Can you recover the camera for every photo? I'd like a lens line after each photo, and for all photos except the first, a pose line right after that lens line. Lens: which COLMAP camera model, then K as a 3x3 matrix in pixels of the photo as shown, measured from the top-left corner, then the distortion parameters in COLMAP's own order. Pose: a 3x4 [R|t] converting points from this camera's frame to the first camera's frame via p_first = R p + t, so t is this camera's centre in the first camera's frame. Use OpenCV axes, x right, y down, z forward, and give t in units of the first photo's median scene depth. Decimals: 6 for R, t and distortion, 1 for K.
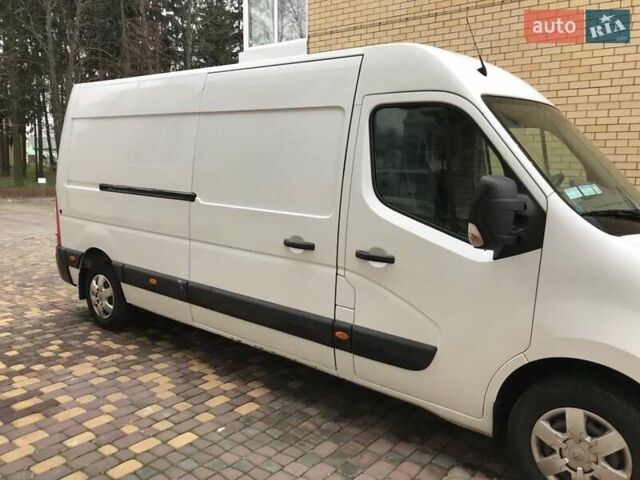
lens RADIAL K [[519.9, 0, 320.3], [0, 519.9, 230.5], [0, 0, 1]] dist [0.045199, -0.047107]
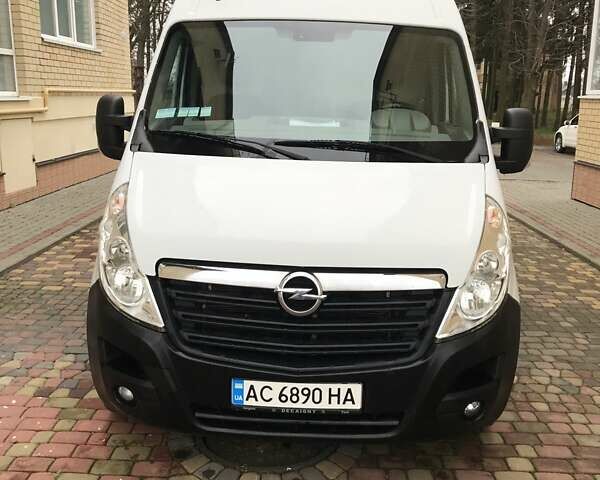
lens RADIAL K [[643.6, 0, 300.0], [0, 643.6, 226.8], [0, 0, 1]] dist [0.111511, -0.268082]
pose [[0.603842, 0.153646, -0.782156, 1.102645], [-0.115727, 0.987749, 0.104689, -0.009104], [0.788658, 0.027301, 0.614225, 0.274876]]
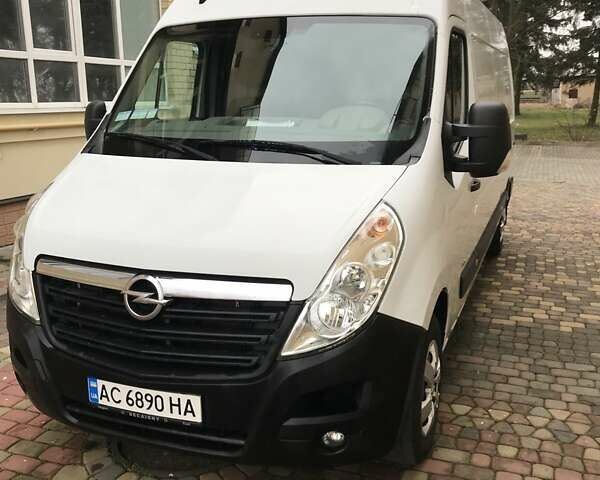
lens RADIAL K [[643.6, 0, 300.0], [0, 643.6, 226.8], [0, 0, 1]] dist [0.111511, -0.268082]
pose [[0.306043, 0.163541, -0.937866, 1.237000], [-0.107767, 0.984754, 0.136551, -0.045776], [0.945899, 0.059280, 0.319001, 0.605515]]
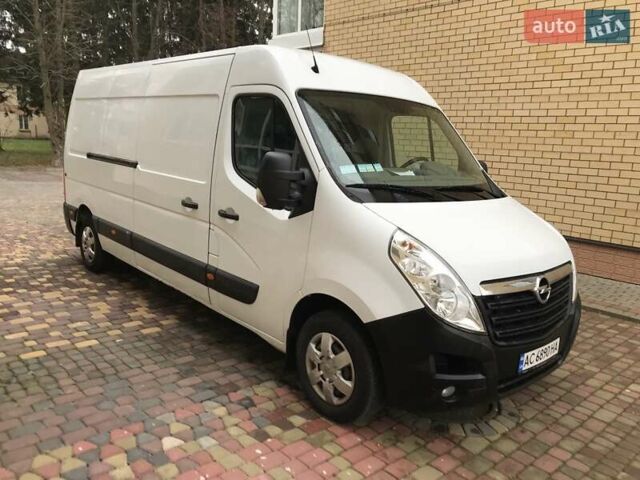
lens RADIAL K [[519.9, 0, 320.3], [0, 519.9, 230.5], [0, 0, 1]] dist [0.045199, -0.047107]
pose [[0.985622, 0.061929, -0.157206, 0.407264], [-0.057089, 0.997751, 0.035123, 0.024156], [0.159027, -0.025644, 0.986941, -0.171757]]
